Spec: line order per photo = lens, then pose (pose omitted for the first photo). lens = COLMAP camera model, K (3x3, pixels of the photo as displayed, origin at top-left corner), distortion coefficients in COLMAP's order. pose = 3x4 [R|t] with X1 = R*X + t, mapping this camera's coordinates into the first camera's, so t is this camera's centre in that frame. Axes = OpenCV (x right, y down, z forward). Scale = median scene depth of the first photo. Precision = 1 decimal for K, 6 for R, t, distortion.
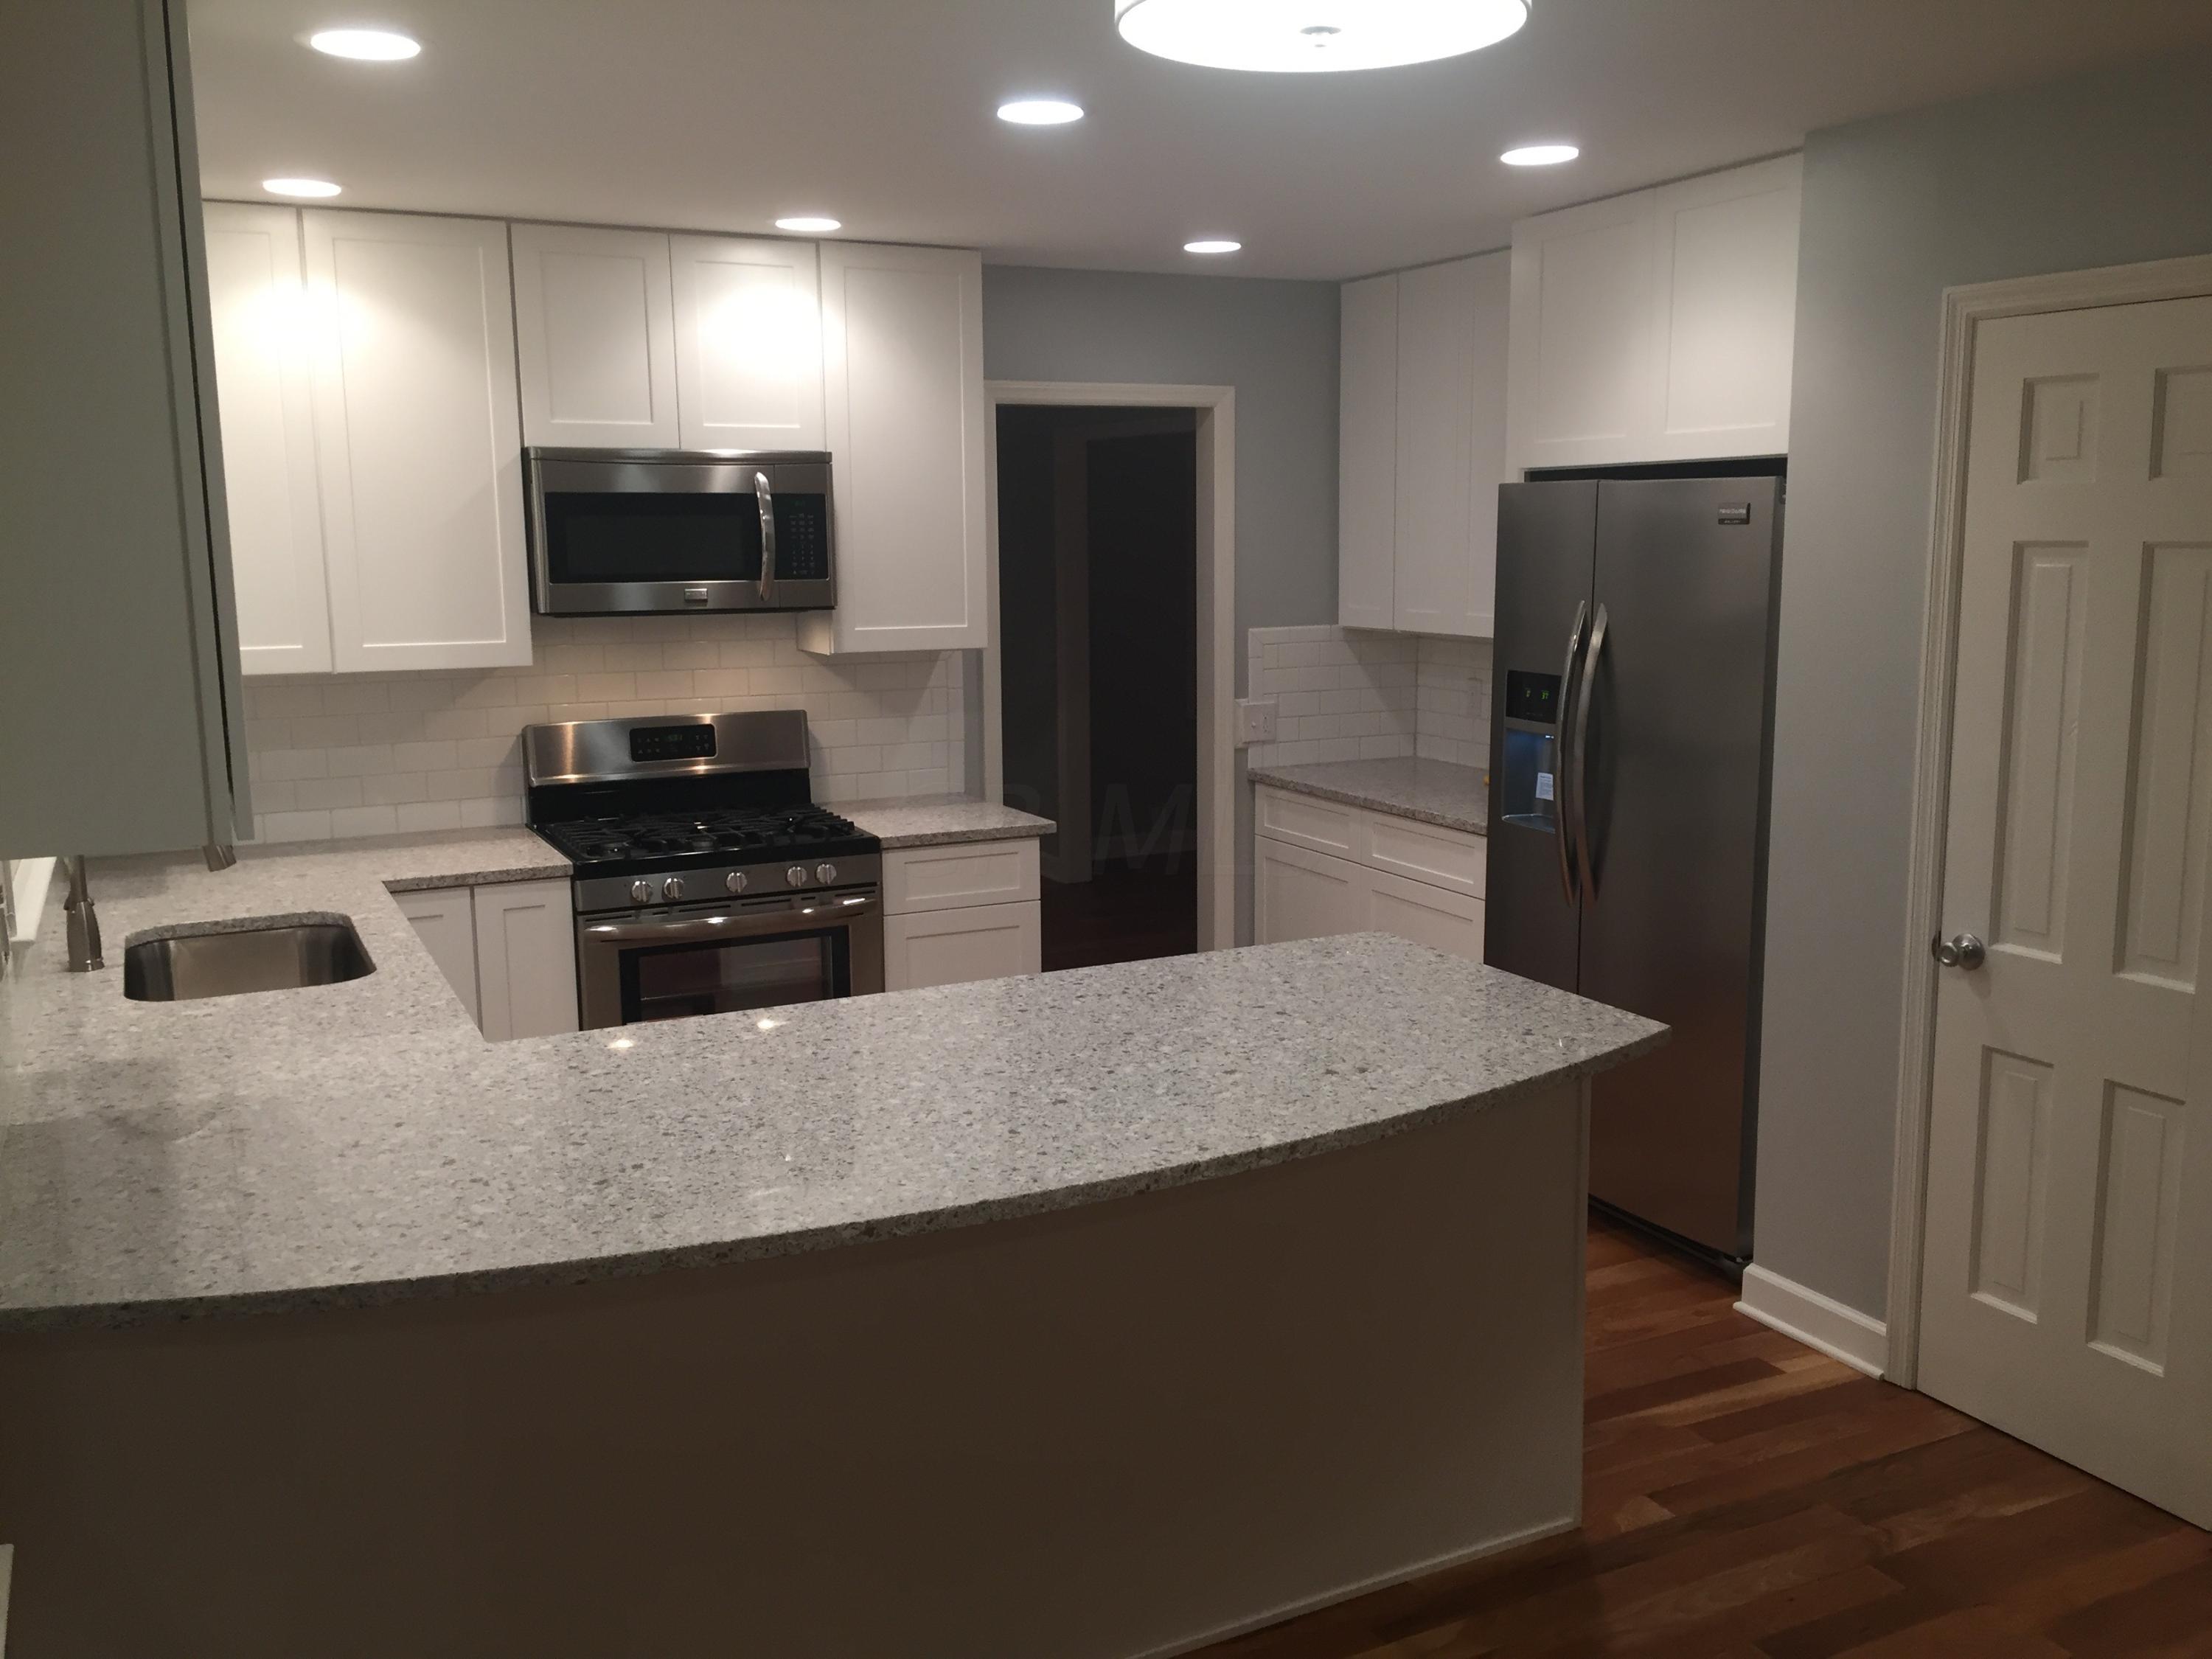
lens RADIAL K [[1892.2, 0, 1113.6], [0, 1892.2, 823.3], [0, 0, 1]] dist [0.081773, -0.119594]
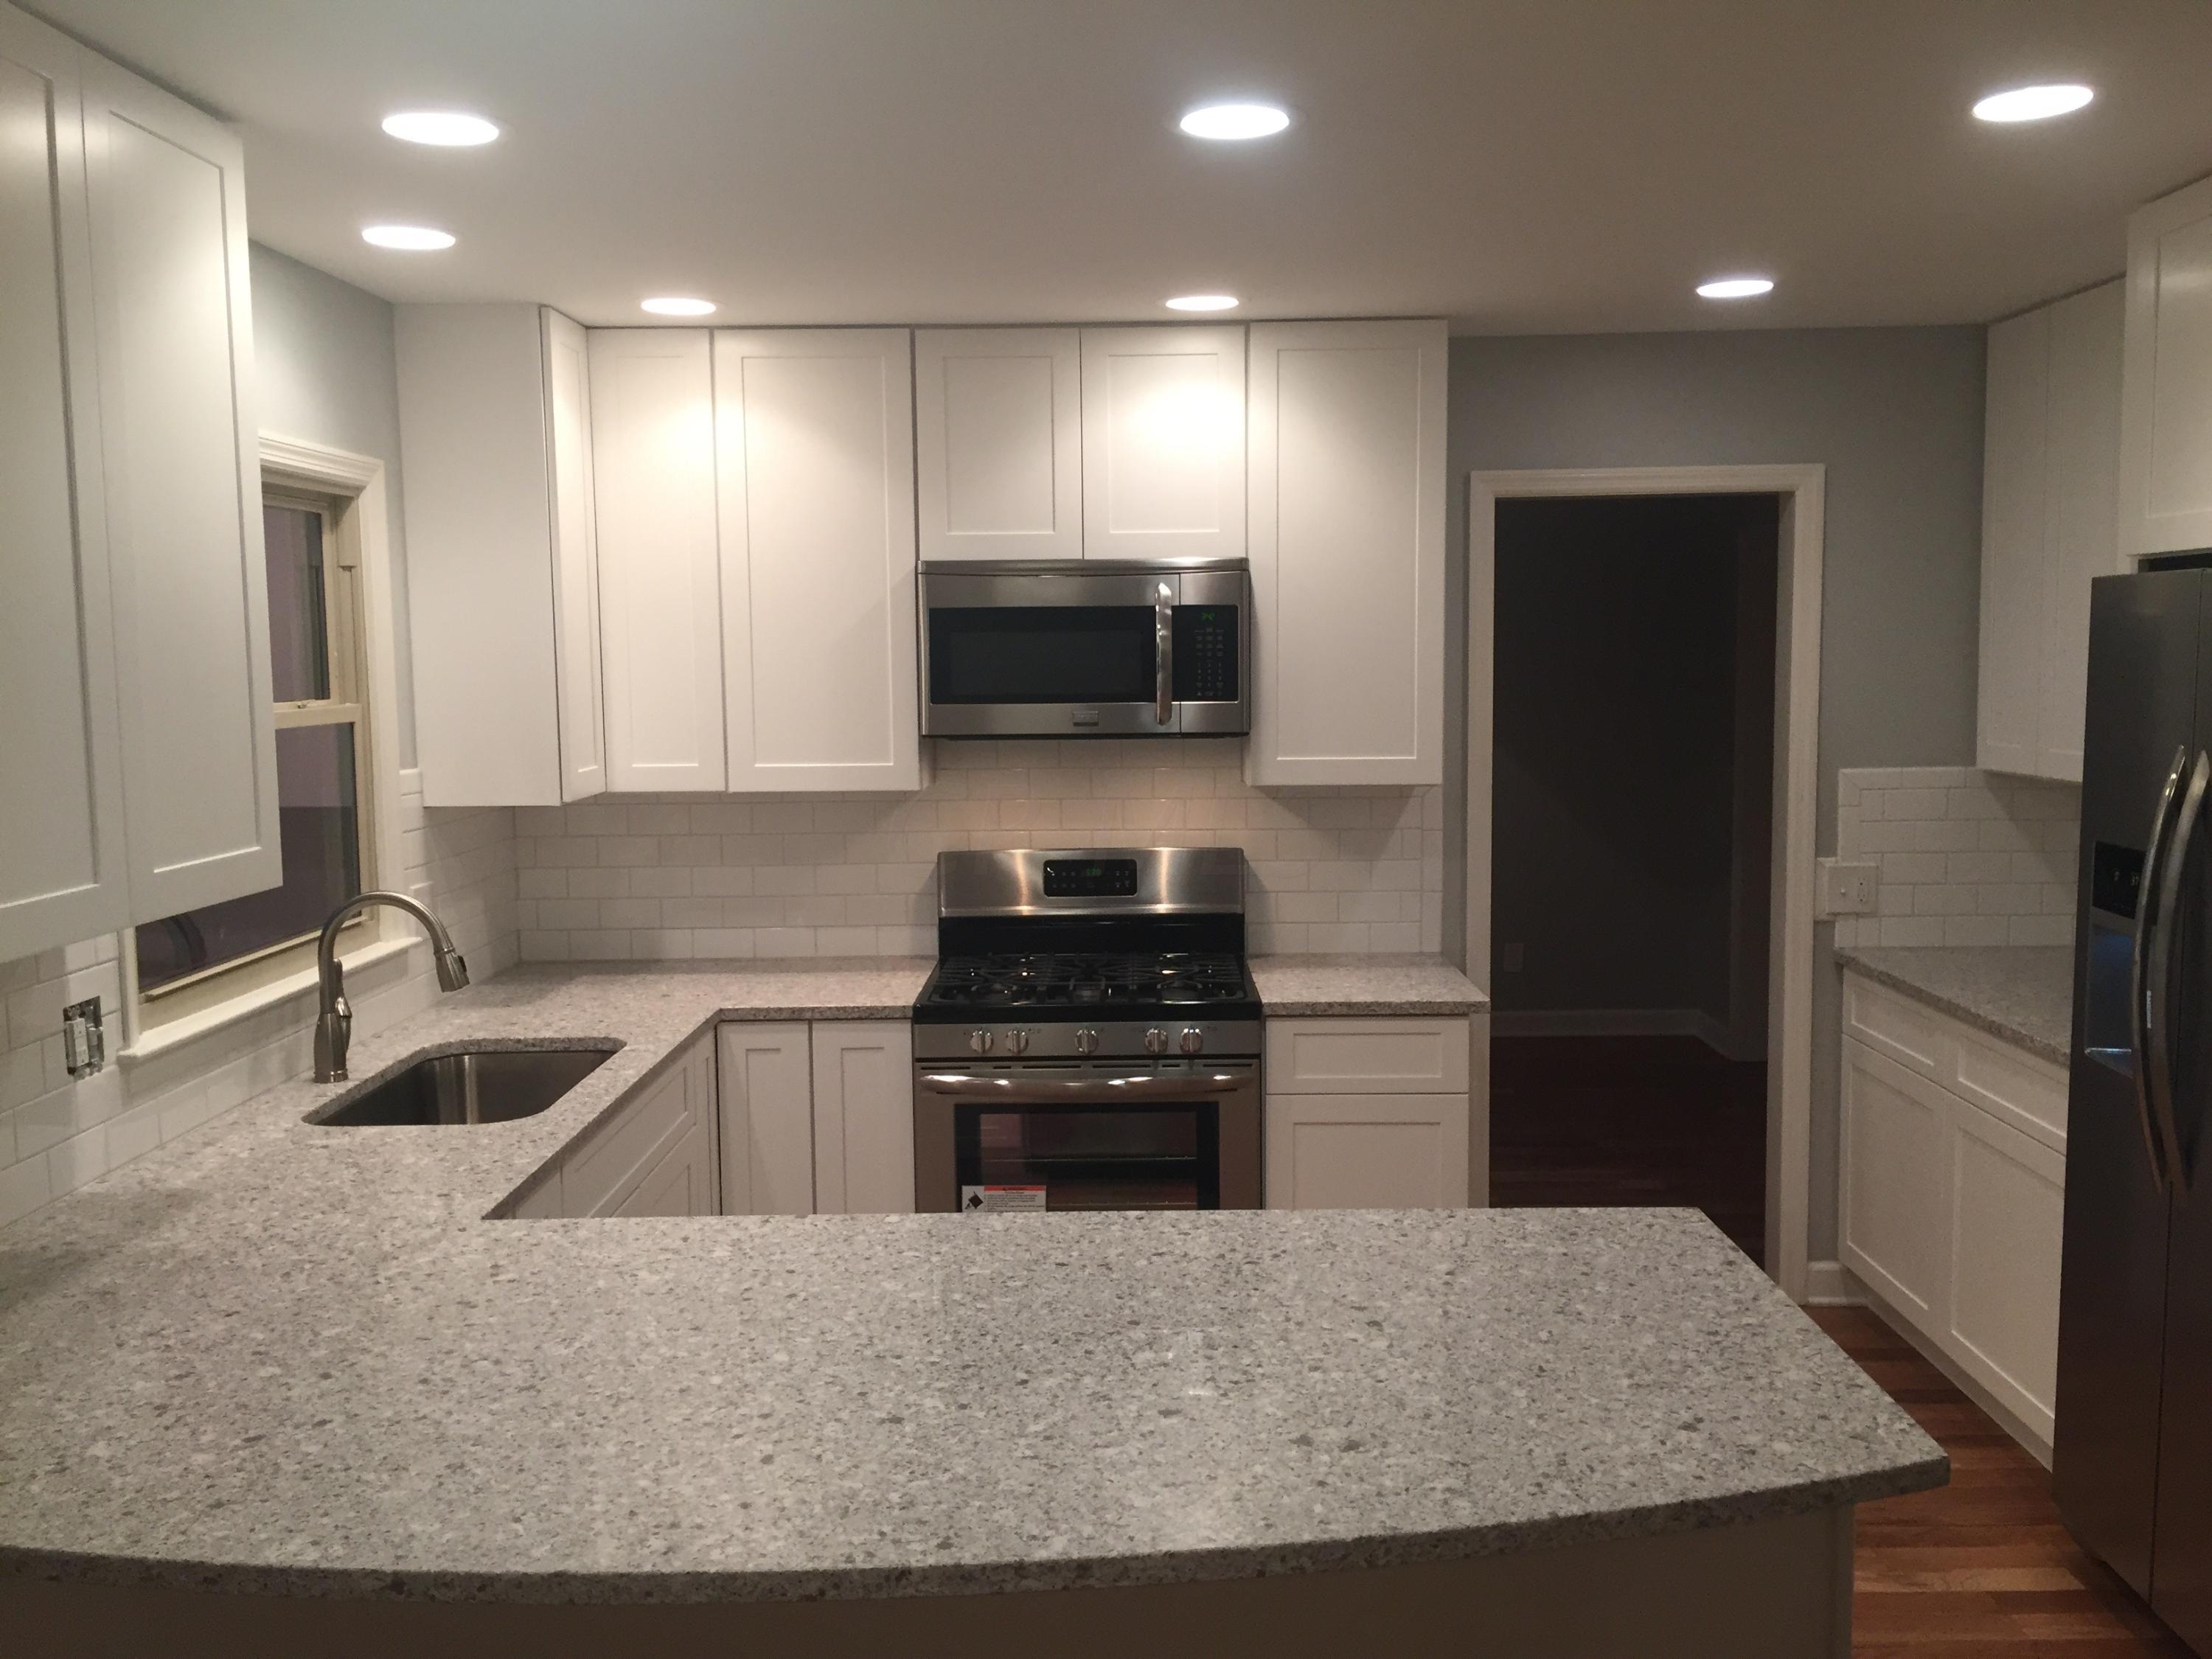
lens RADIAL K [[1892.2, 0, 1113.6], [0, 1892.2, 823.3], [0, 0, 1]] dist [0.081773, -0.119594]
pose [[0.890834, 0.040043, -0.452561, 0.213640], [-0.068458, 0.996566, -0.046578, -0.030410], [0.449142, 0.072474, 0.890516, 0.216481]]
